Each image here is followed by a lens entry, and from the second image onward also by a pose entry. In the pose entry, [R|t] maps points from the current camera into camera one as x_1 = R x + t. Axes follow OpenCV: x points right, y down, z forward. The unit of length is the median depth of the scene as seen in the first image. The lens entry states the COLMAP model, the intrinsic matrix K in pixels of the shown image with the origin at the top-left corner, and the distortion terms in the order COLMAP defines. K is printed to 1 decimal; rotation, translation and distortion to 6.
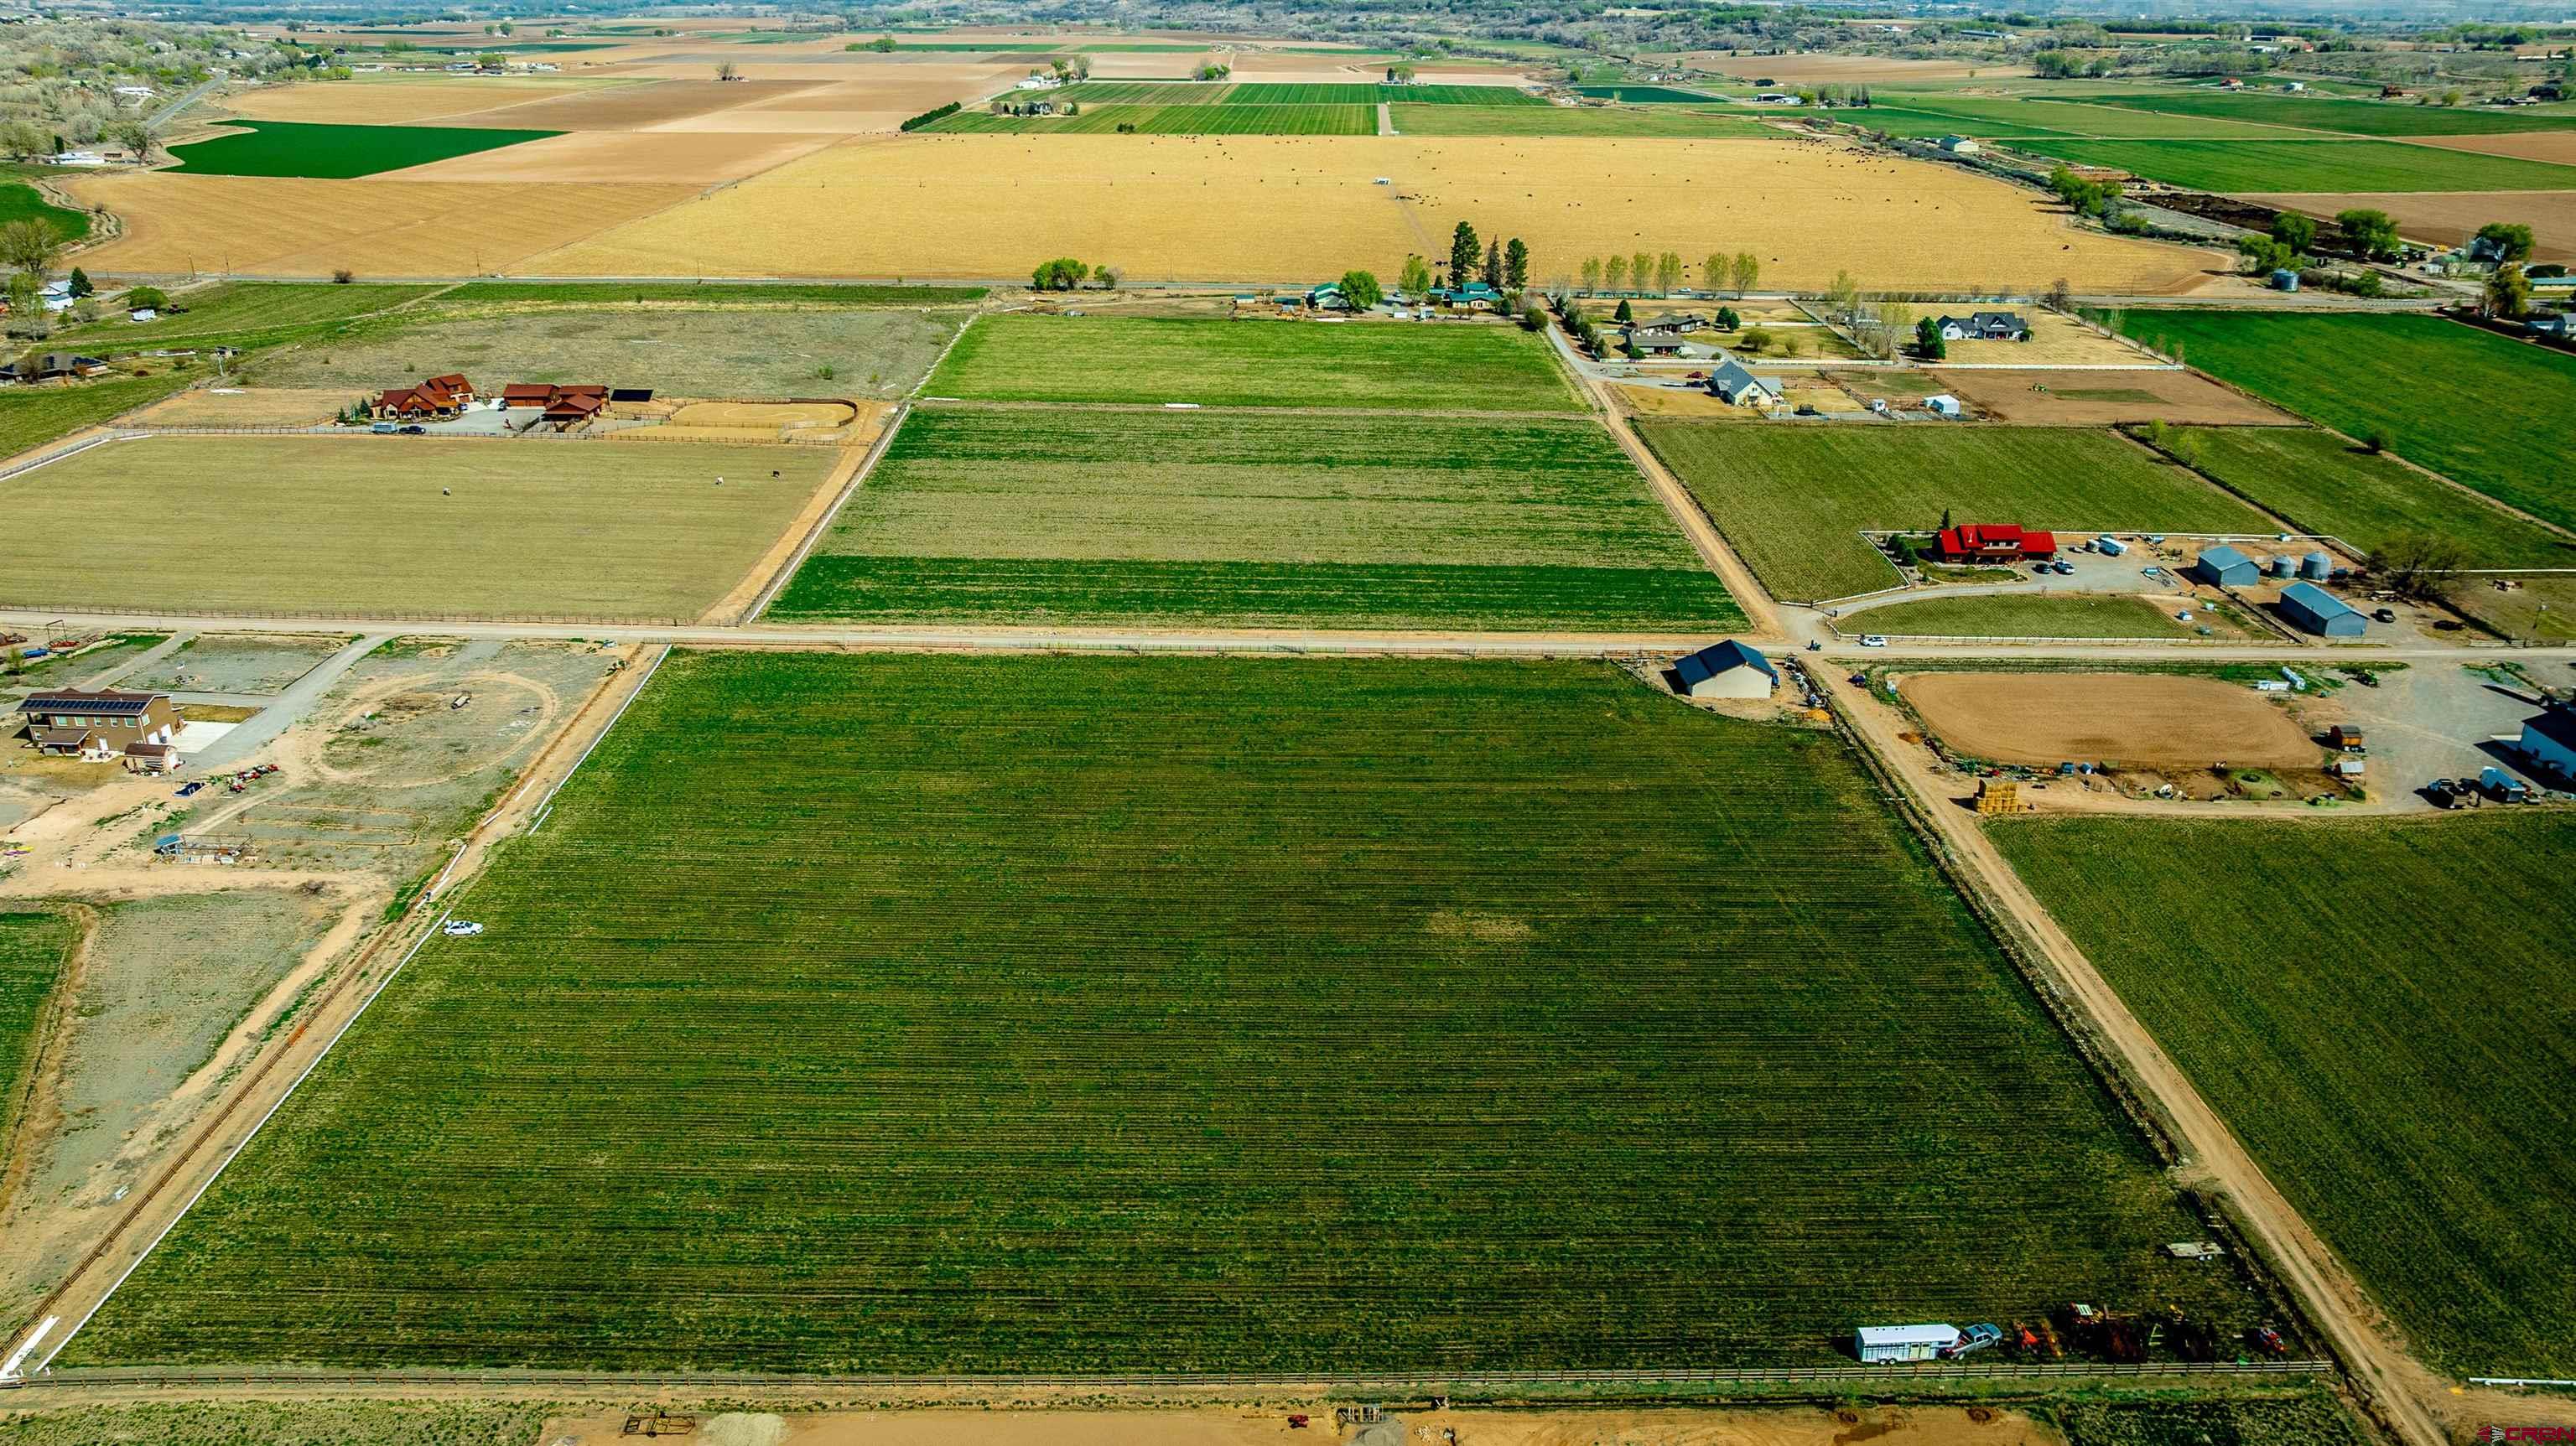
lens RADIAL K [[1942.6, 0, 1339.4], [0, 1942.6, 722.9], [0, 0, 1]] dist [-0.003225, -0.042267]
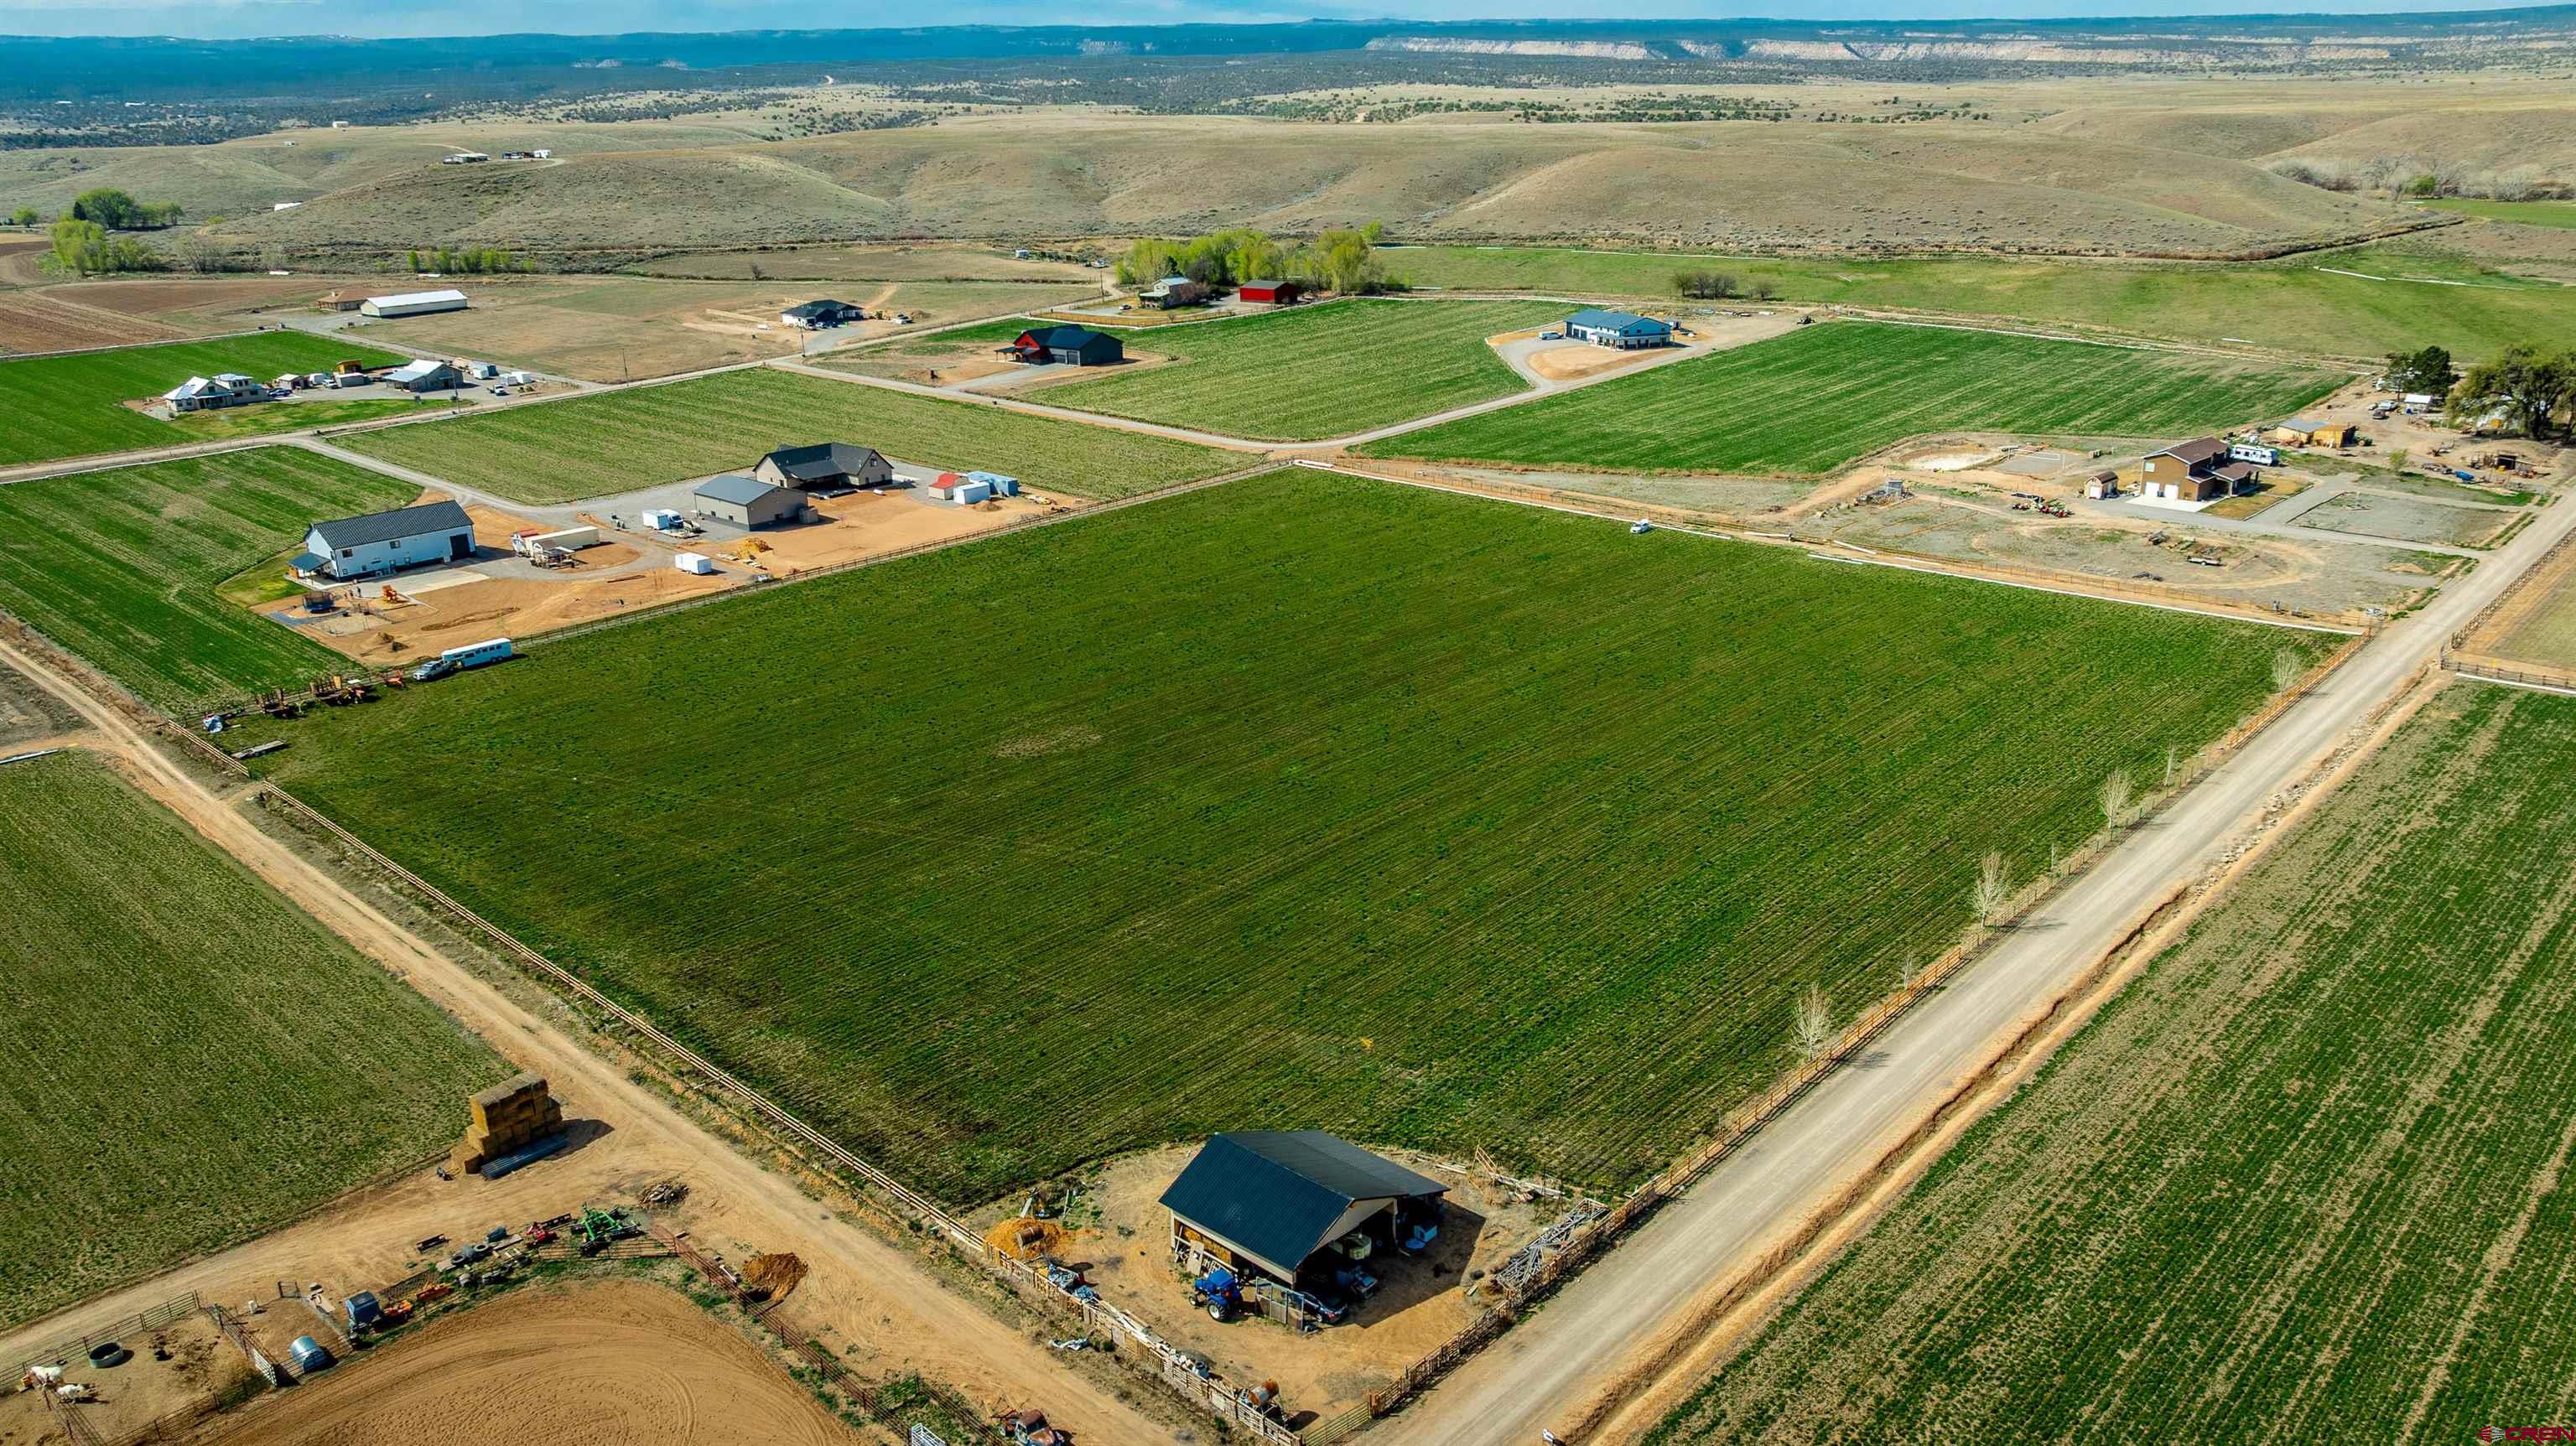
lens RADIAL K [[1809.9, 0, 1284.4], [0, 1809.9, 725.6], [0, 0, 1]] dist [-0.031022, 0.029967]
pose [[-0.709569, 0.238868, -0.662913, 0.412164], [-0.244208, 0.799116, 0.549341, -0.293162], [0.660964, 0.551684, -0.508695, 1.124843]]
